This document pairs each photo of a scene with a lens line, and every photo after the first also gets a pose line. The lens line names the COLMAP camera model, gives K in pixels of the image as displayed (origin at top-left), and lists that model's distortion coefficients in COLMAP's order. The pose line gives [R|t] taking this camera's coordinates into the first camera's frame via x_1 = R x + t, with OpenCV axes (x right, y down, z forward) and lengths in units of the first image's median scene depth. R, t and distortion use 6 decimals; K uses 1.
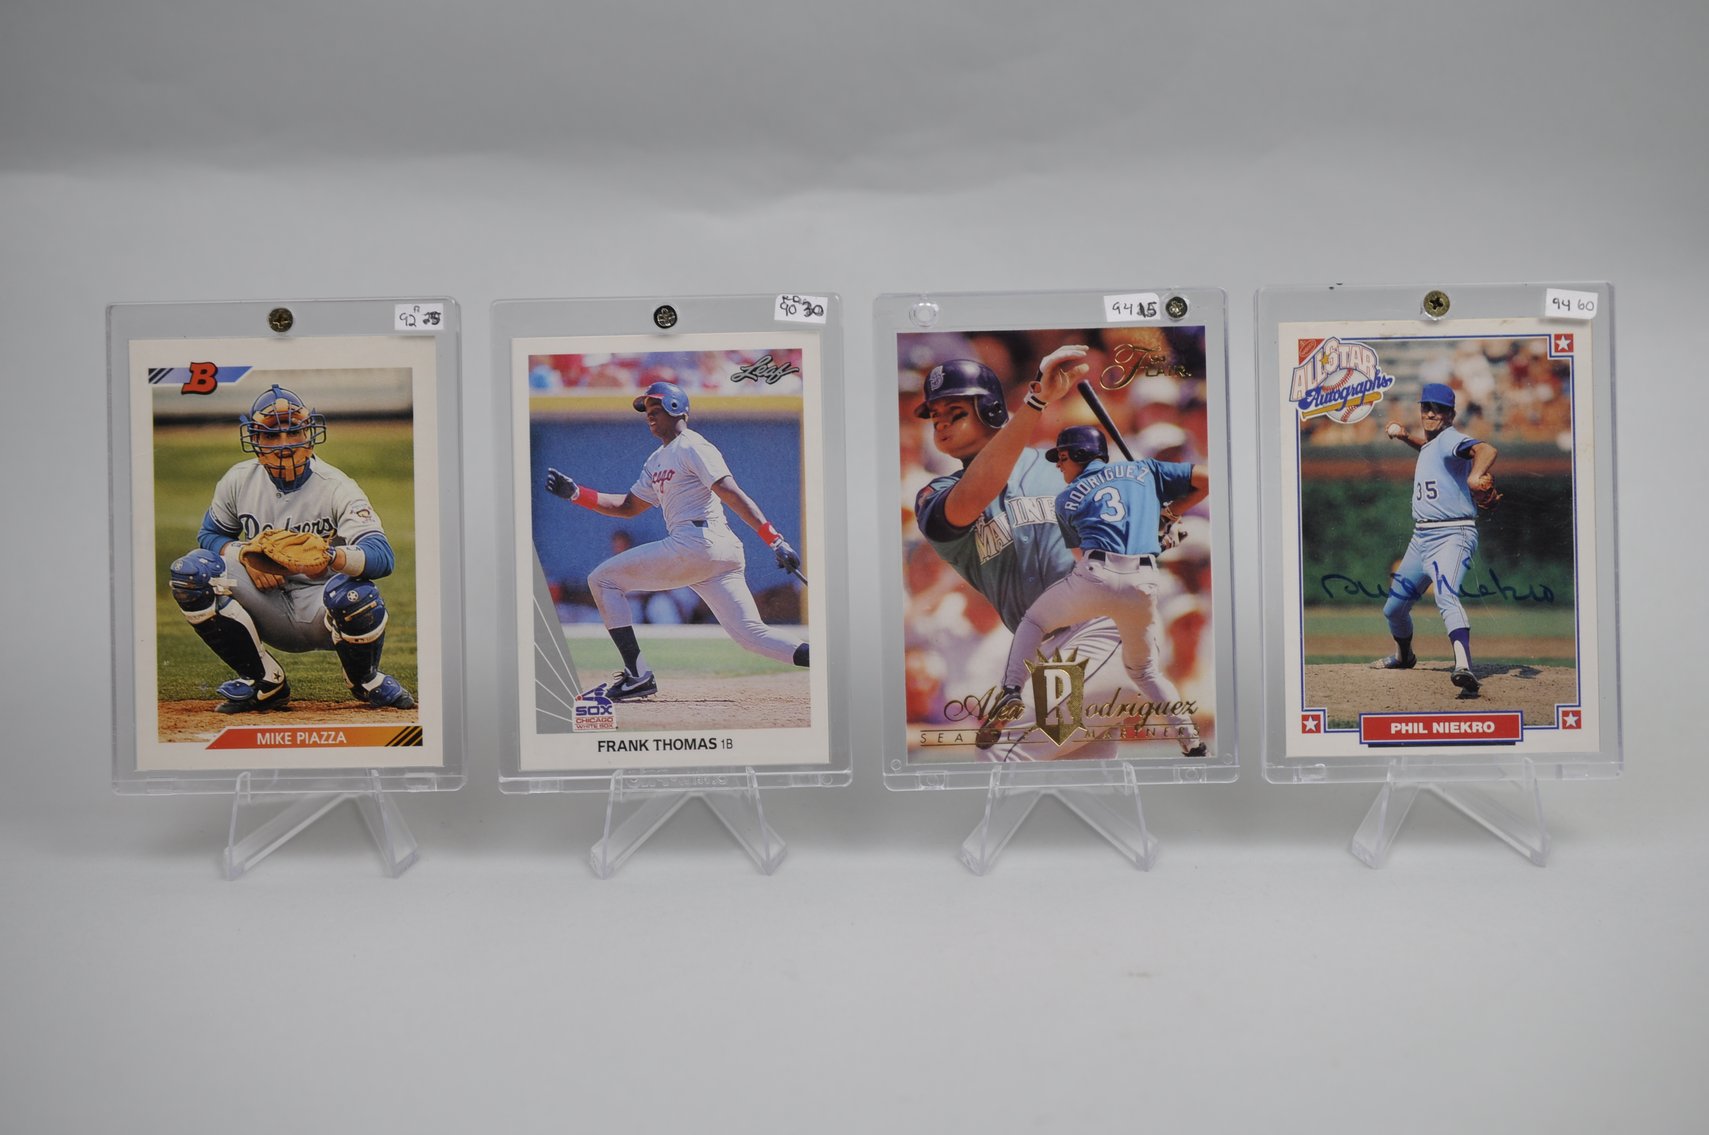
lens RADIAL K [[3071.9, 0, 850.9], [0, 3071.9, 569.9], [0, 0, 1]] dist [0.024966, 0.000000]
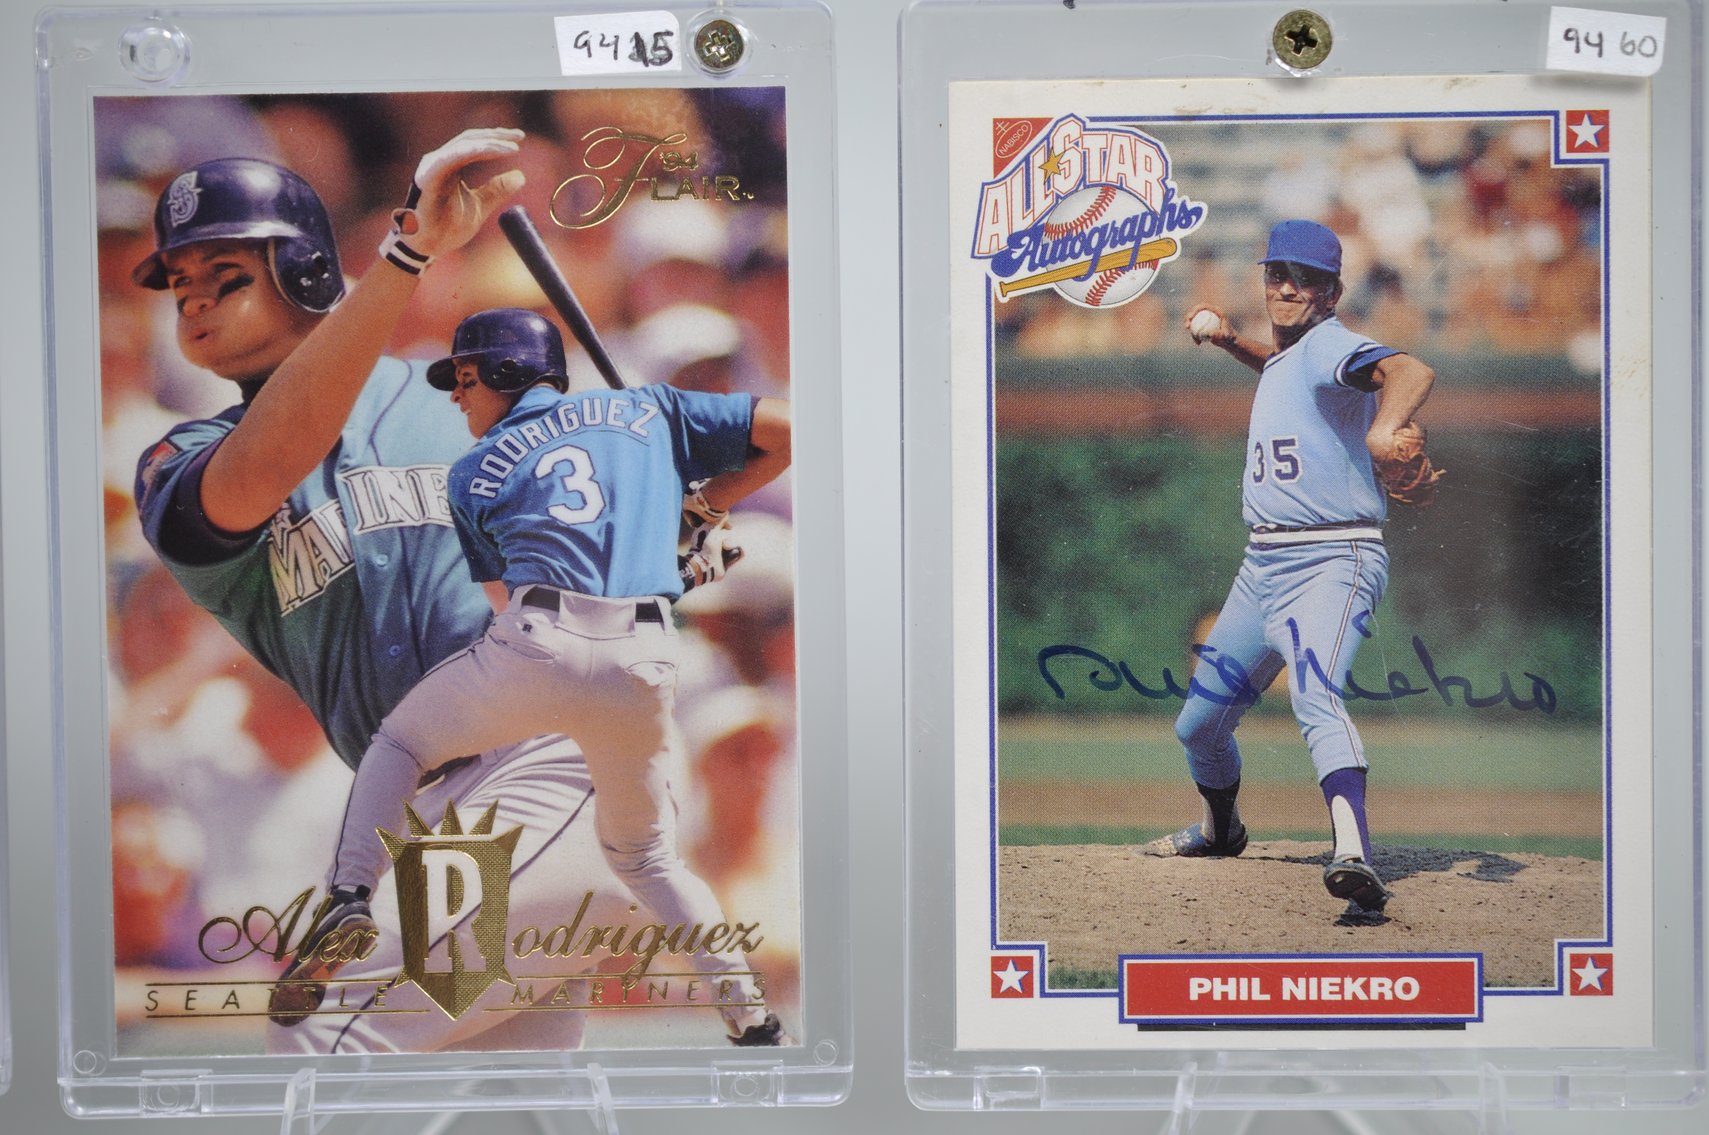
lens RADIAL K [[3071.9, 0, 856.8], [0, 3071.9, 572.1], [0, 0, 1]] dist [0.024966, 0.000000]
pose [[0.999938, 0.008733, -0.006973, 0.129003], [-0.008523, 0.999522, 0.029705, -0.022200], [0.007229, -0.029644, 0.999534, 0.549321]]
